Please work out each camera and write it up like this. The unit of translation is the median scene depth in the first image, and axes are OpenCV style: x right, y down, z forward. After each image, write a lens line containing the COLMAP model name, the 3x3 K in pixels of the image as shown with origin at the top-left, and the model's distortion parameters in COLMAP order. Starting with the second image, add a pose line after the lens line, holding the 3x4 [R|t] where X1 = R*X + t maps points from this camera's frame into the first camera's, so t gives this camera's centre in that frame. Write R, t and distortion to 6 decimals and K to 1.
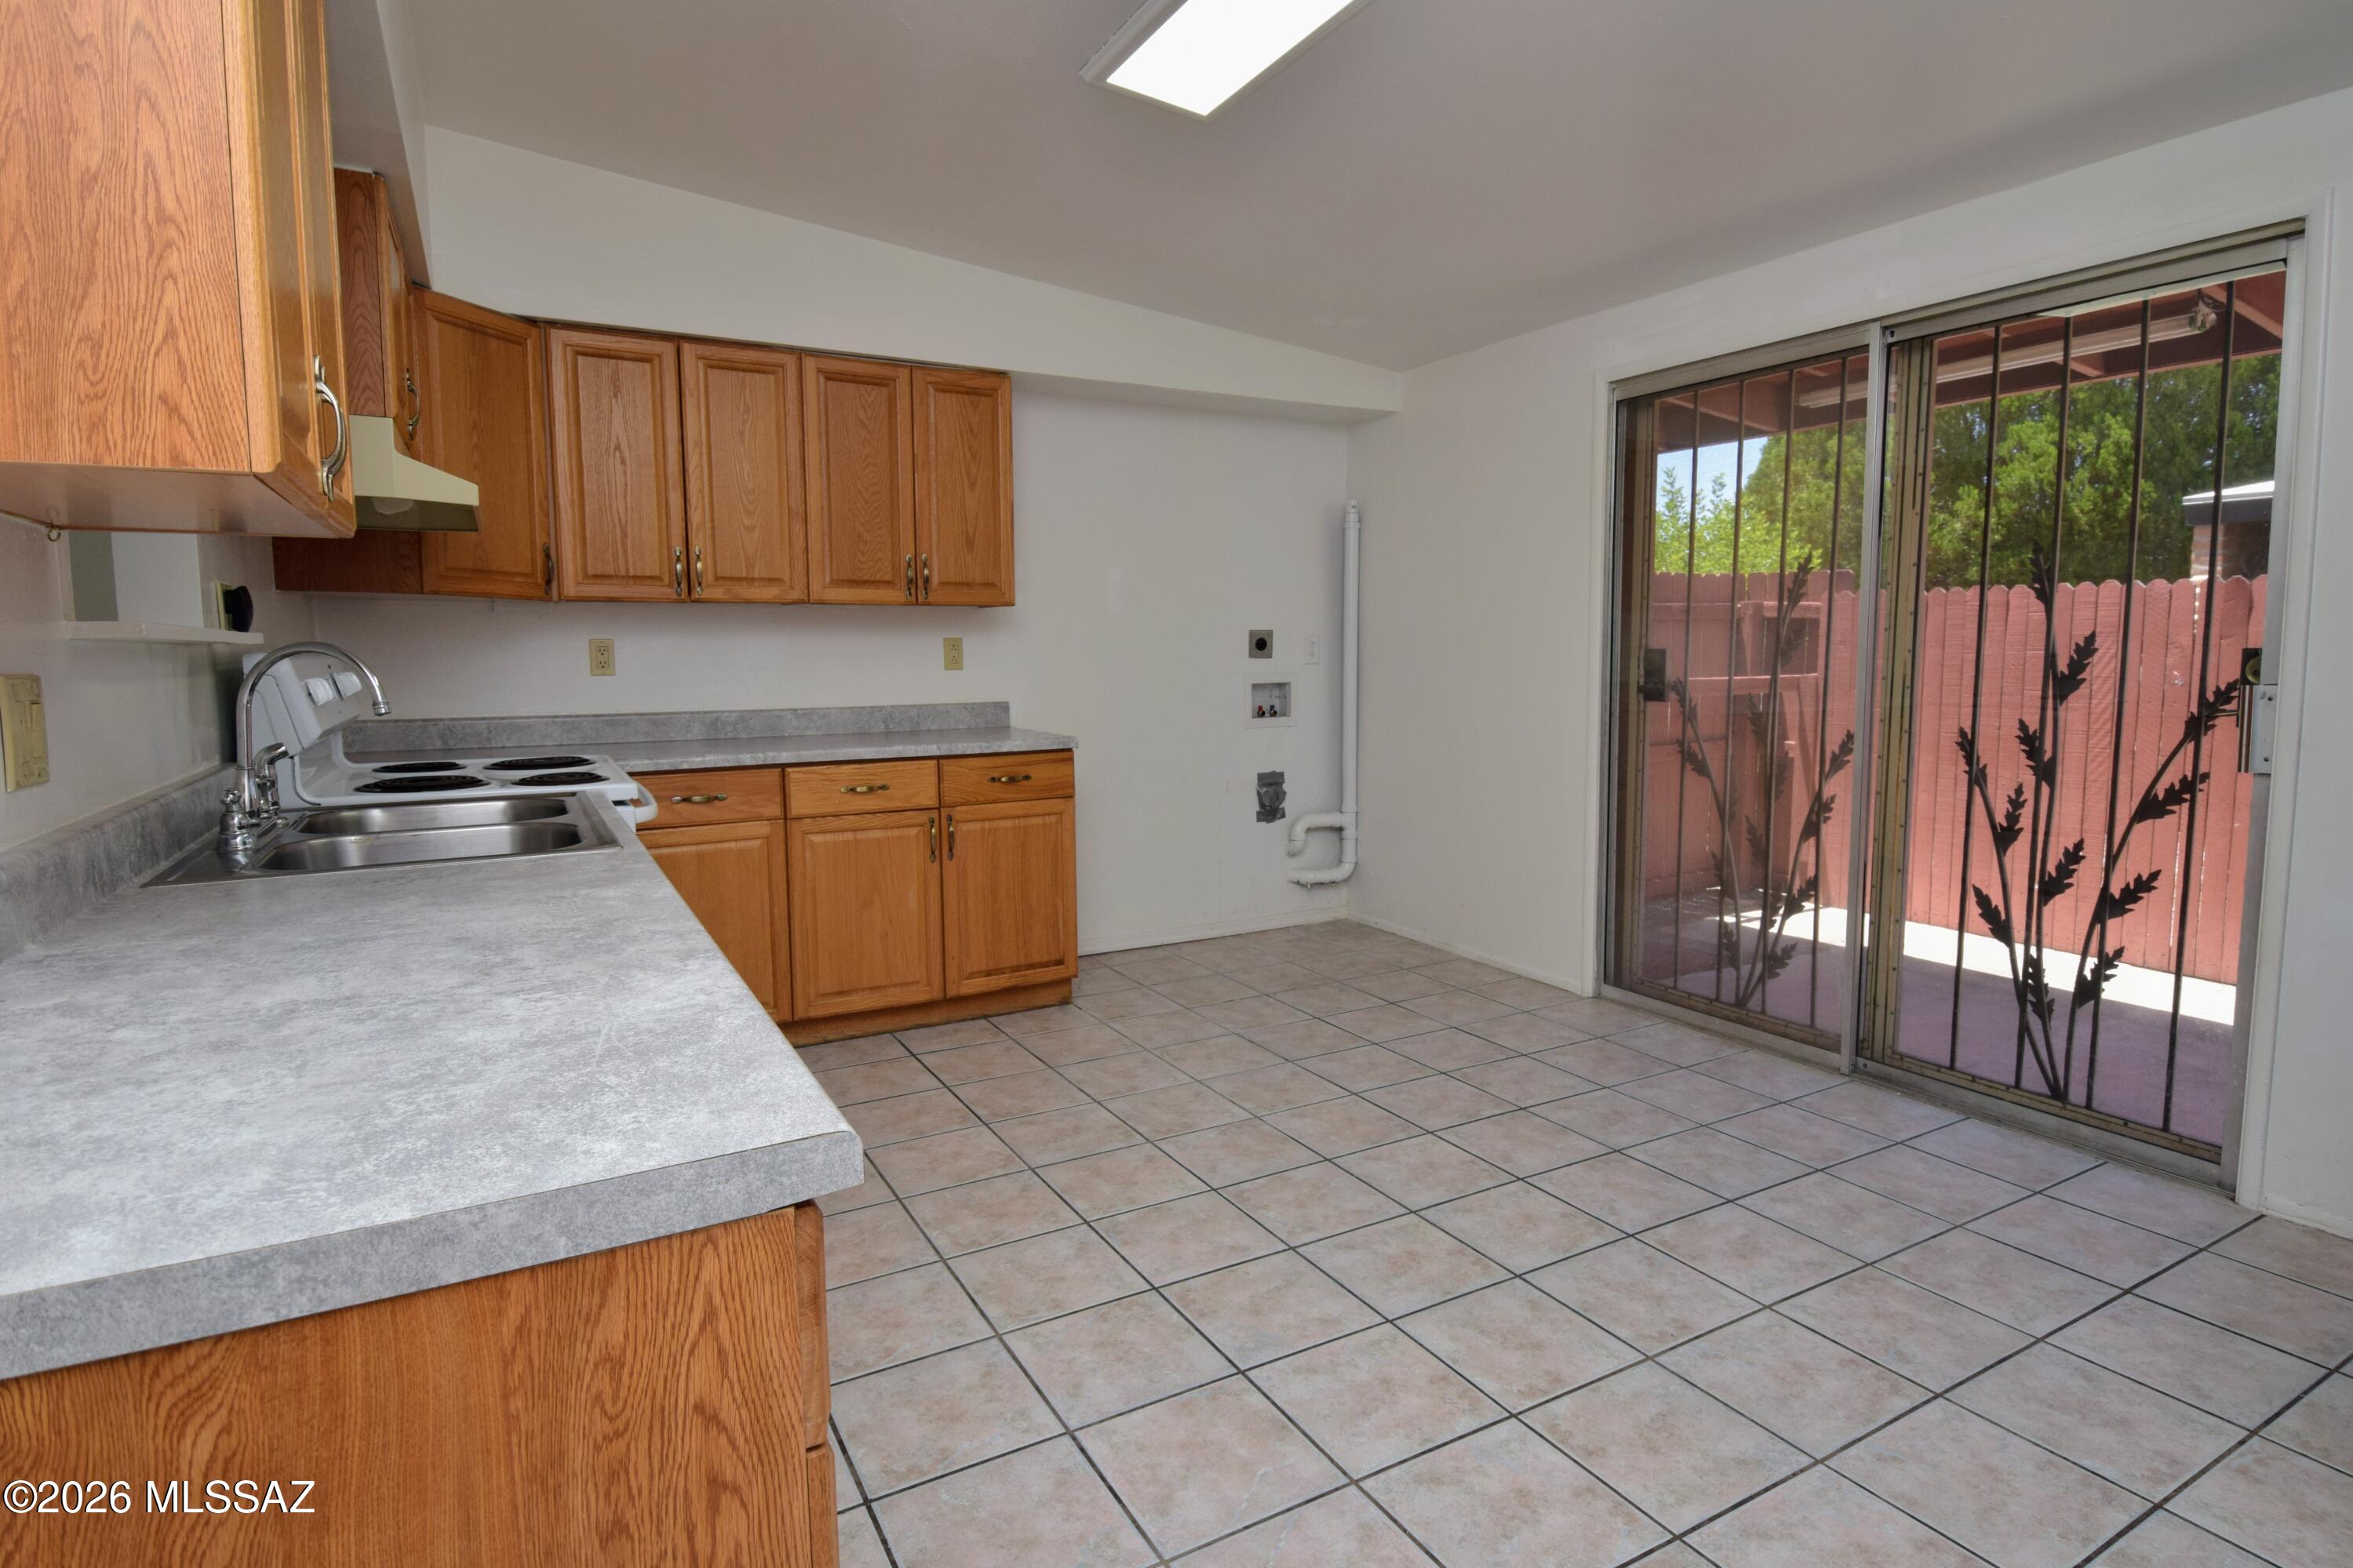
lens RADIAL K [[1225.4, 0, 1184.3], [0, 1225.4, 775.3], [0, 0, 1]] dist [-0.001040, -0.000040]
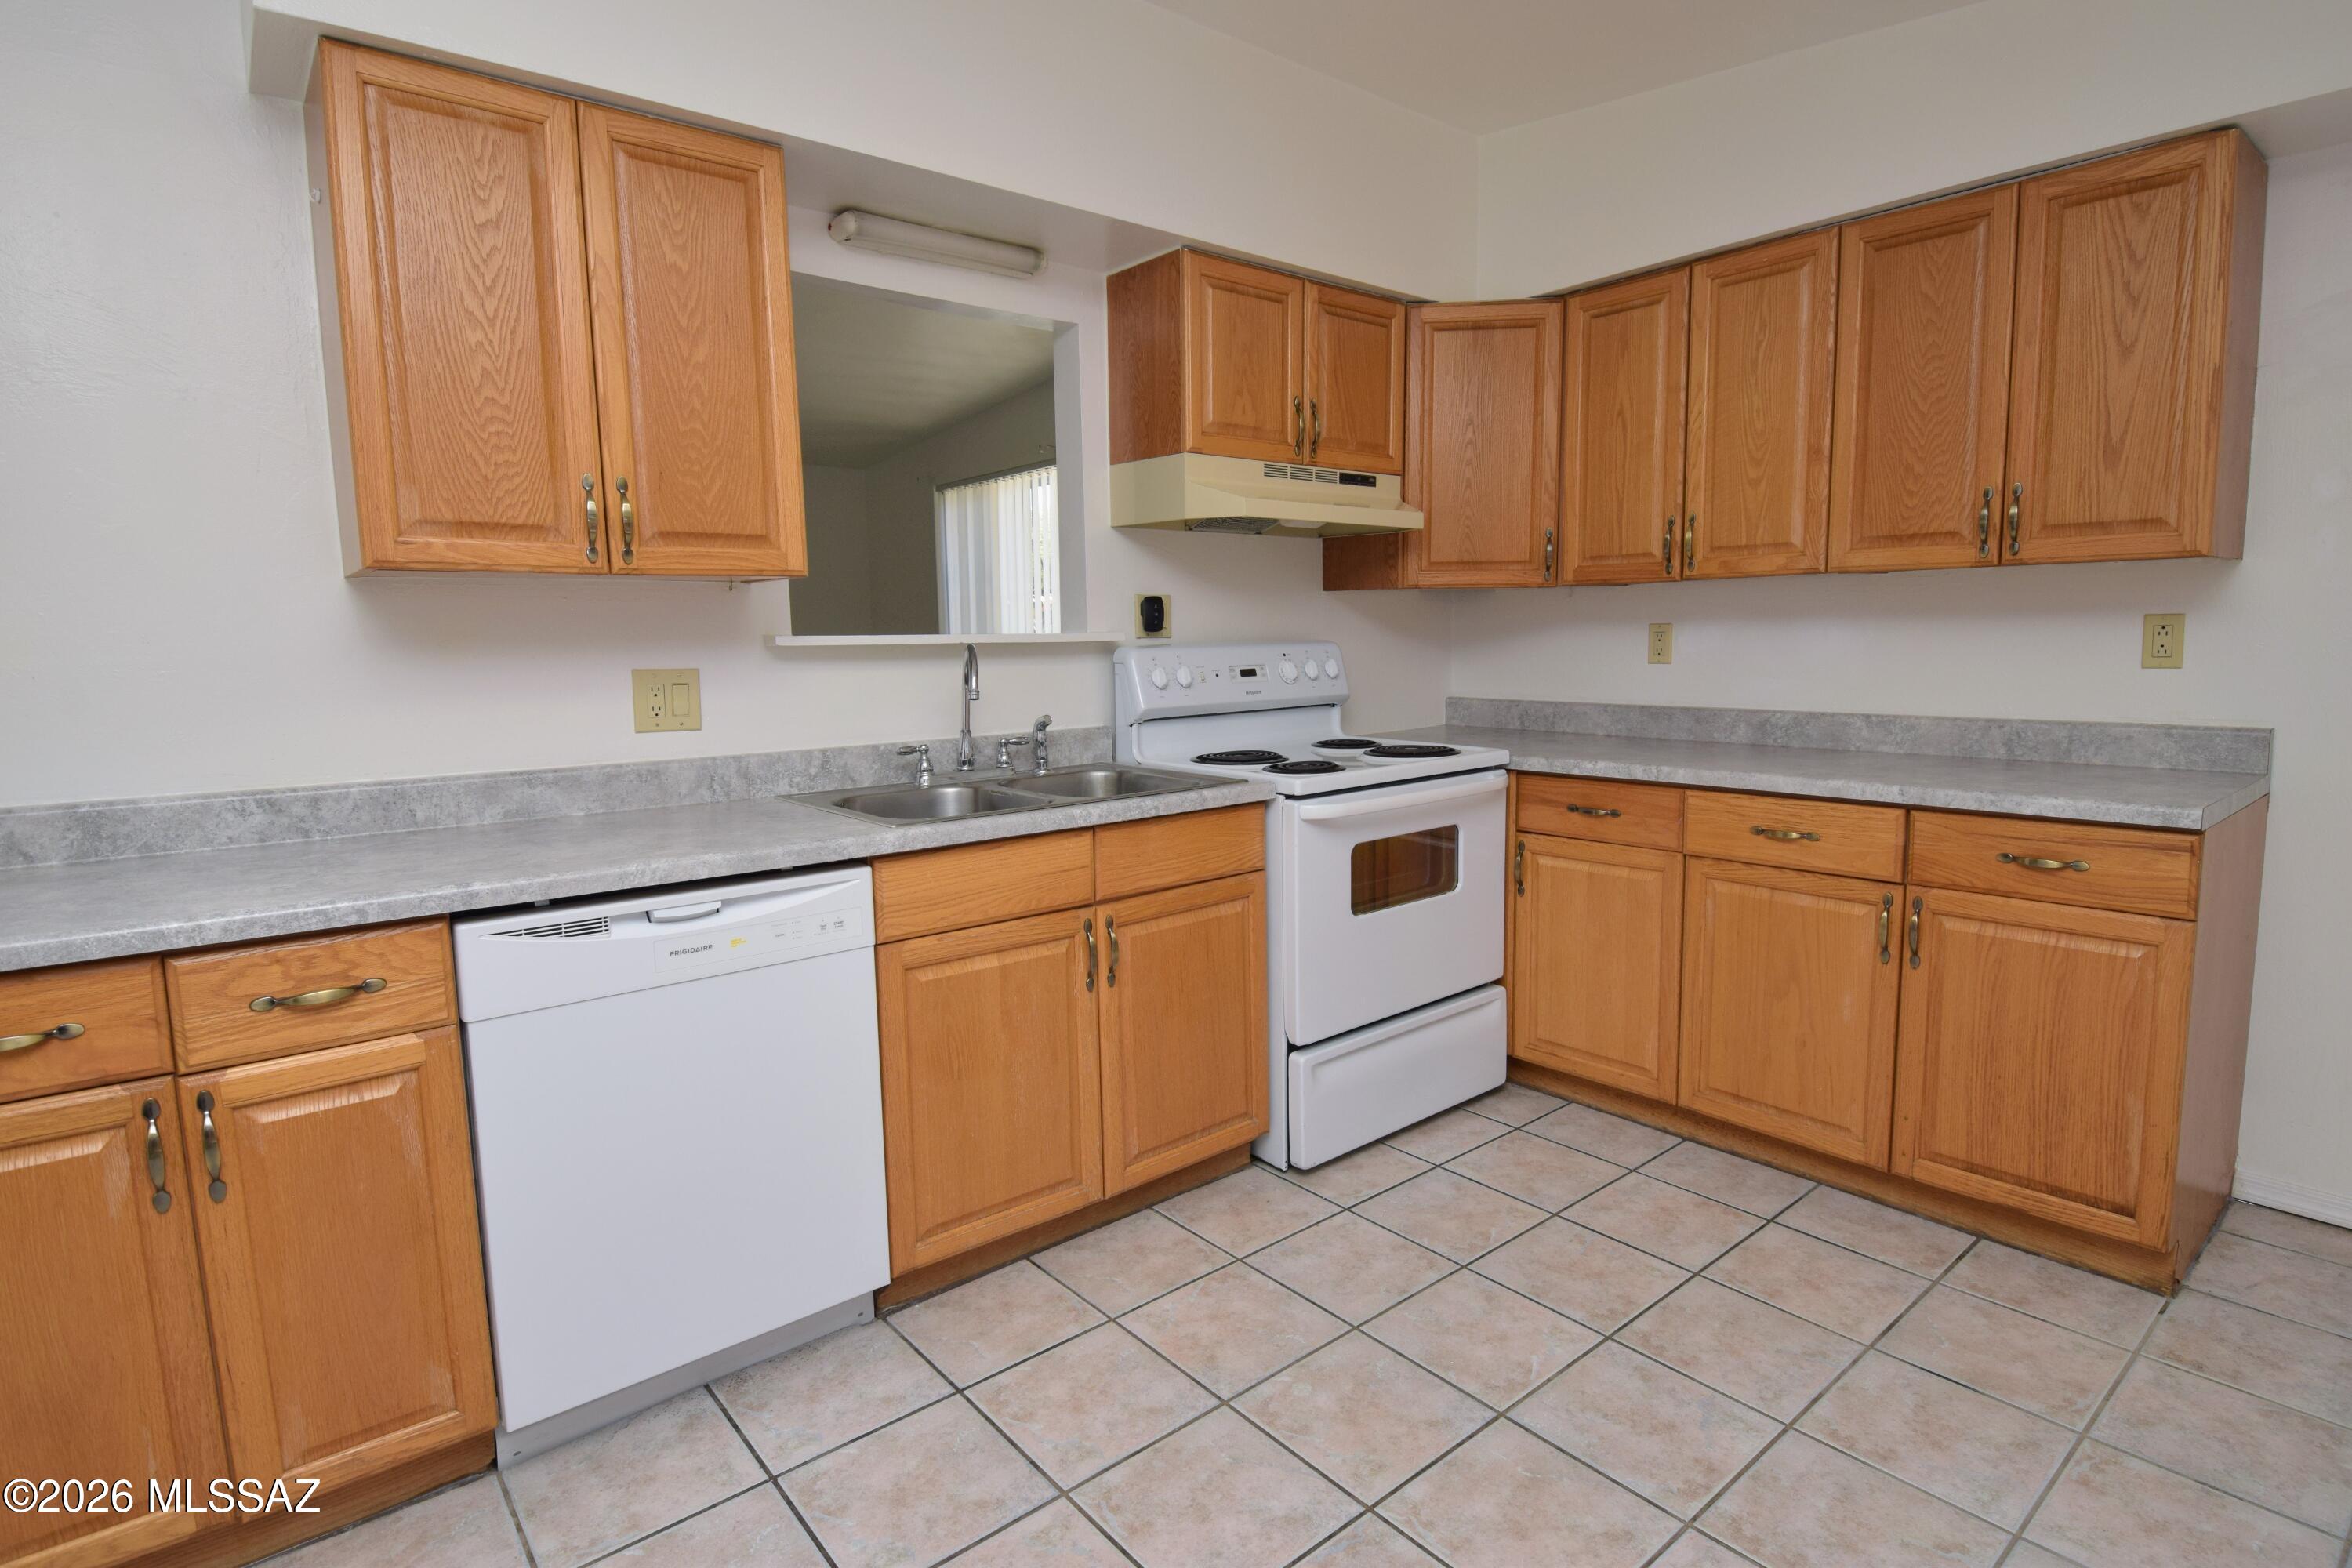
lens RADIAL K [[1172.7, 0, 1185.5], [0, 1172.7, 770.1], [0, 0, 1]] dist [-0.000855, -0.012940]
pose [[0.181599, 0.118007, -0.976266, 0.326673], [-0.084542, 0.990971, 0.104059, -0.065205], [0.979732, 0.063638, 0.189936, 0.508581]]
